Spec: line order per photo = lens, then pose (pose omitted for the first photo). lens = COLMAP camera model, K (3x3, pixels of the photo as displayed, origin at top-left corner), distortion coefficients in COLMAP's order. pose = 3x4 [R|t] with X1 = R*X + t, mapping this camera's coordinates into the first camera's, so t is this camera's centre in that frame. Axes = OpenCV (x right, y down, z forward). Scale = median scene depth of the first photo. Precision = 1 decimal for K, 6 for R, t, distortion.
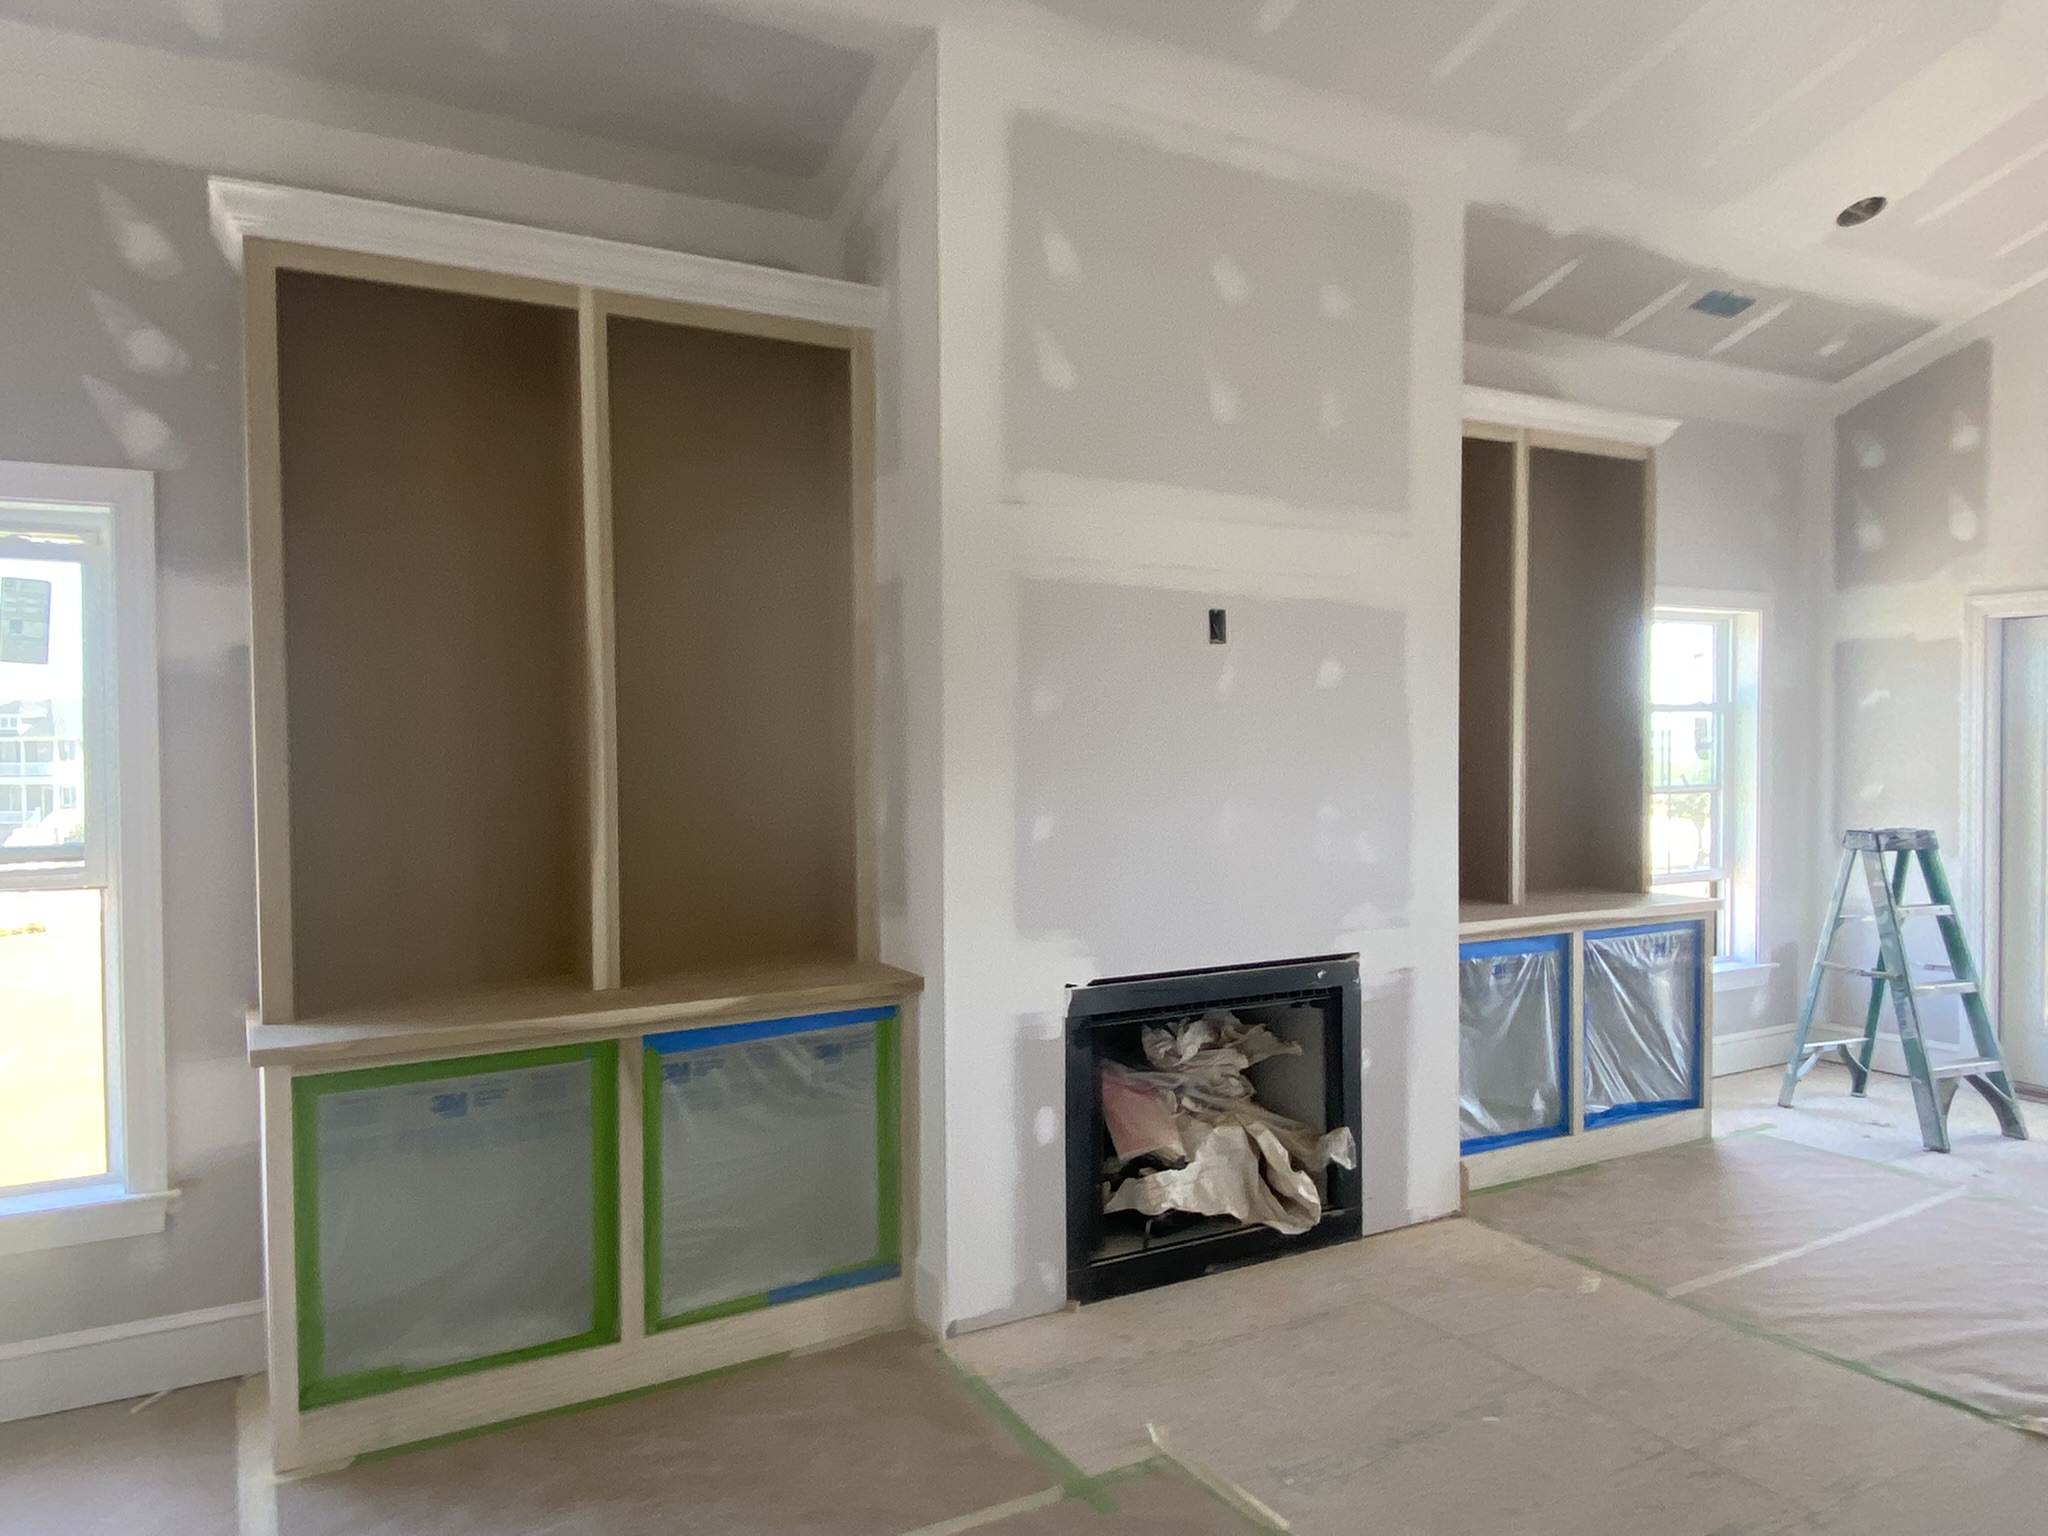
lens RADIAL K [[1331.4, 0, 1024.0], [0, 1331.4, 768.0], [0, 0, 1]] dist [0.050113, -0.050029]
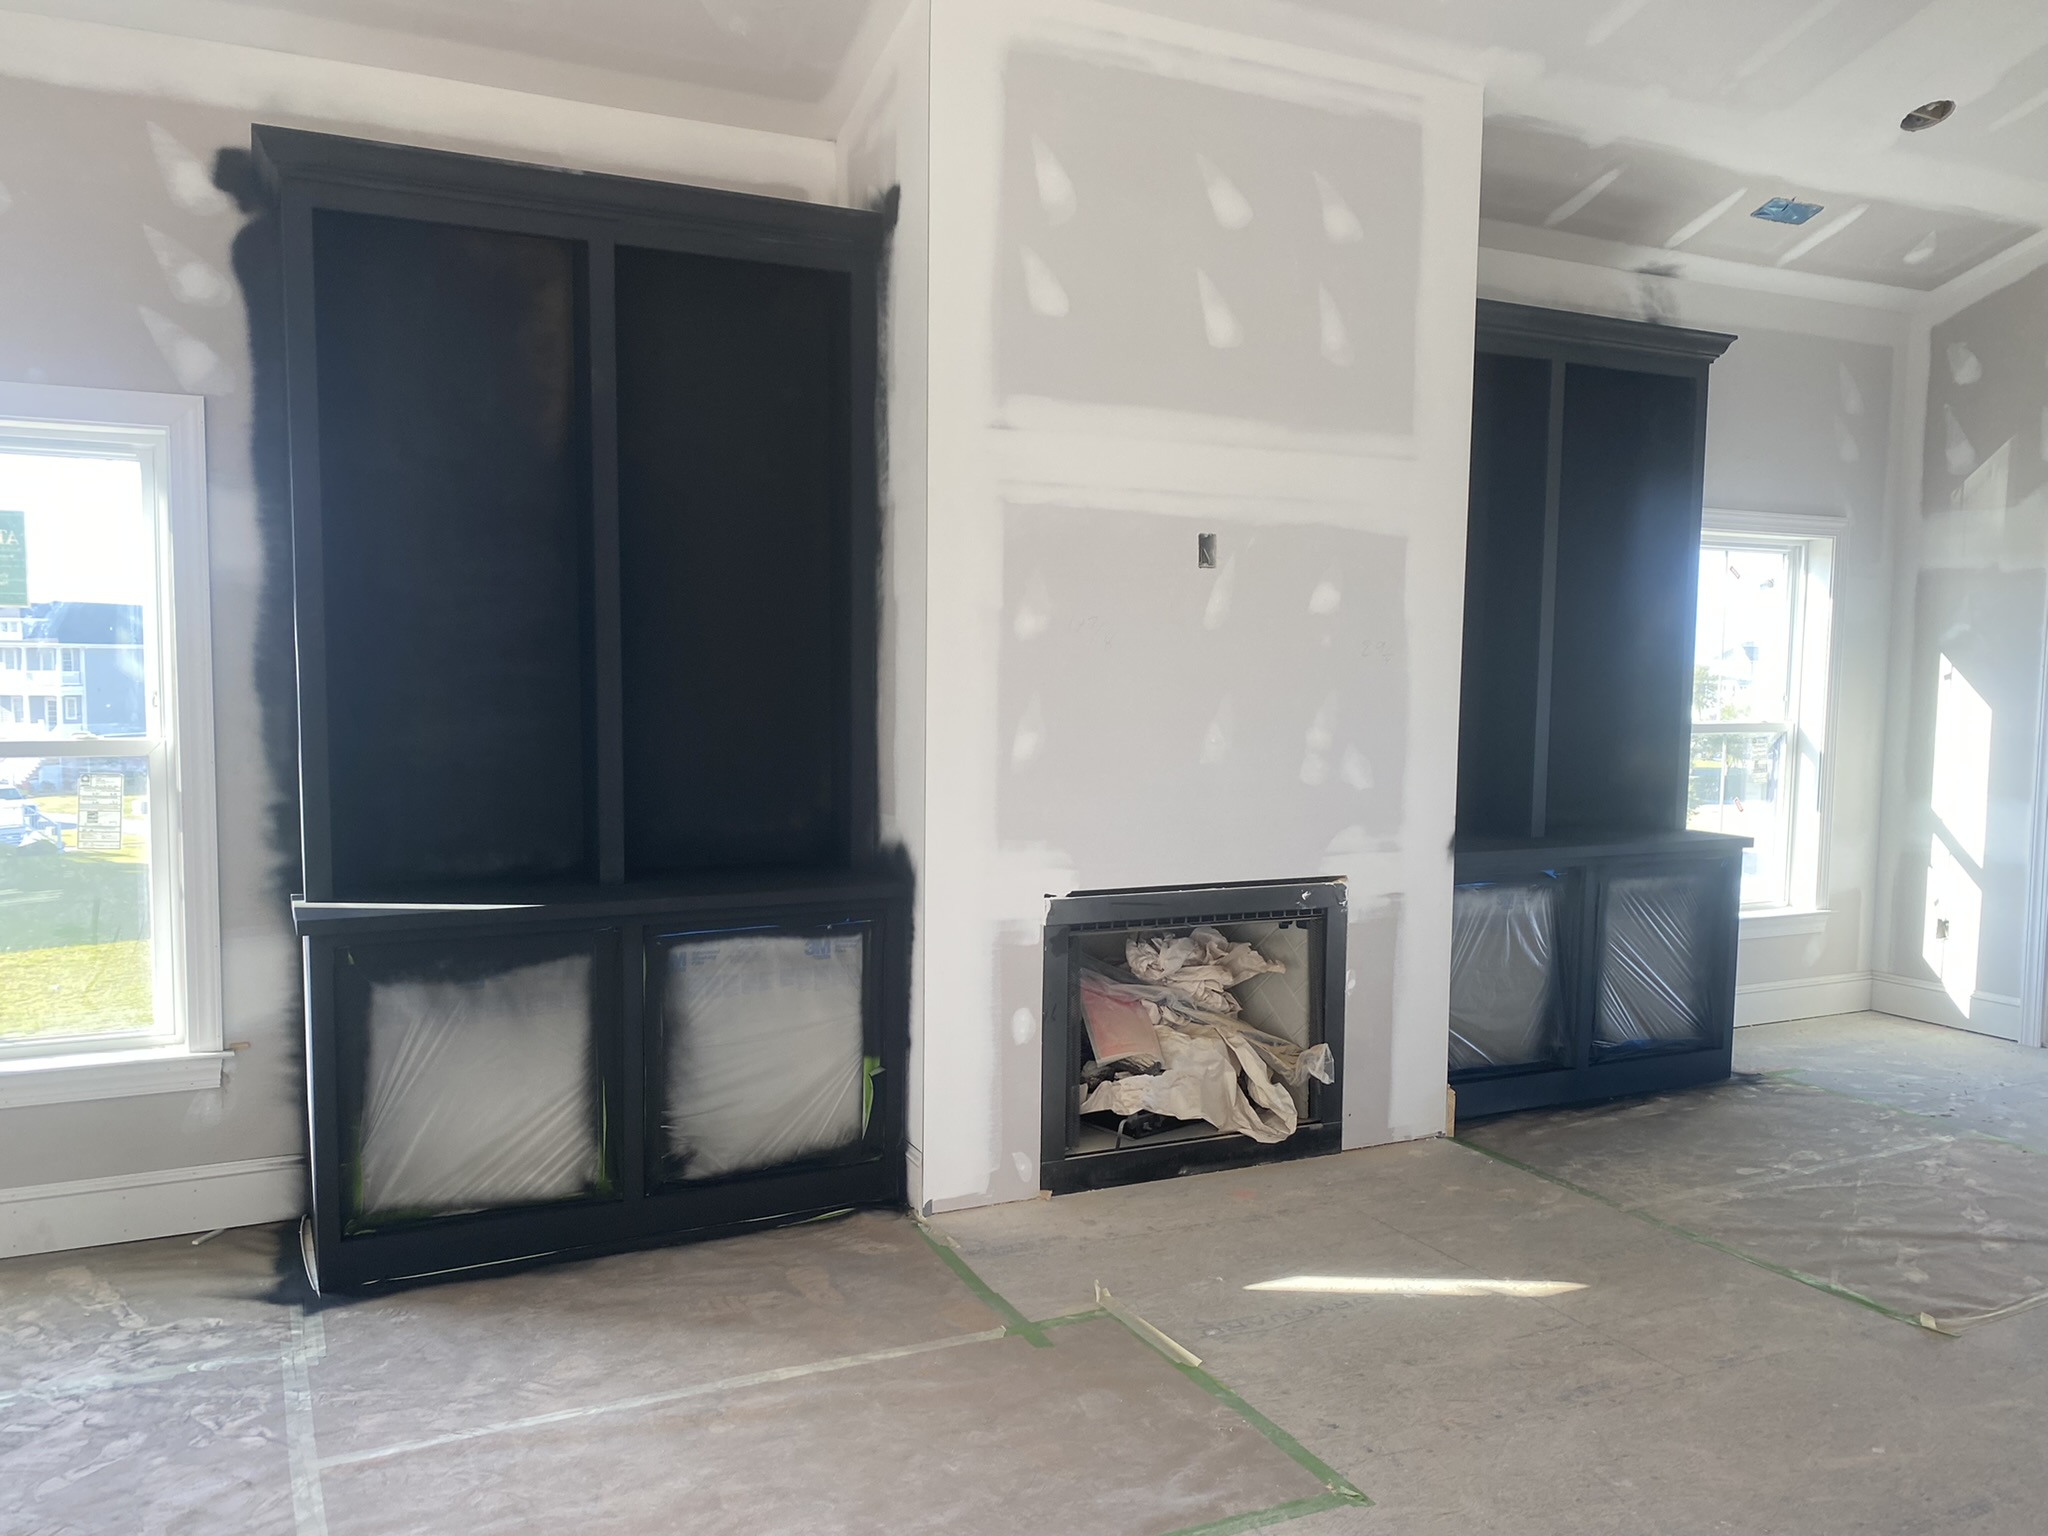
lens RADIAL K [[1525.3, 0, 1027.8], [0, 1525.3, 769.5], [0, 0, 1]] dist [0.044731, -0.050380]
pose [[0.998162, 0.020264, -0.057105, 0.076671], [-0.017585, 0.998739, 0.047018, 0.007791], [0.057986, -0.045928, 0.997260, -0.172770]]
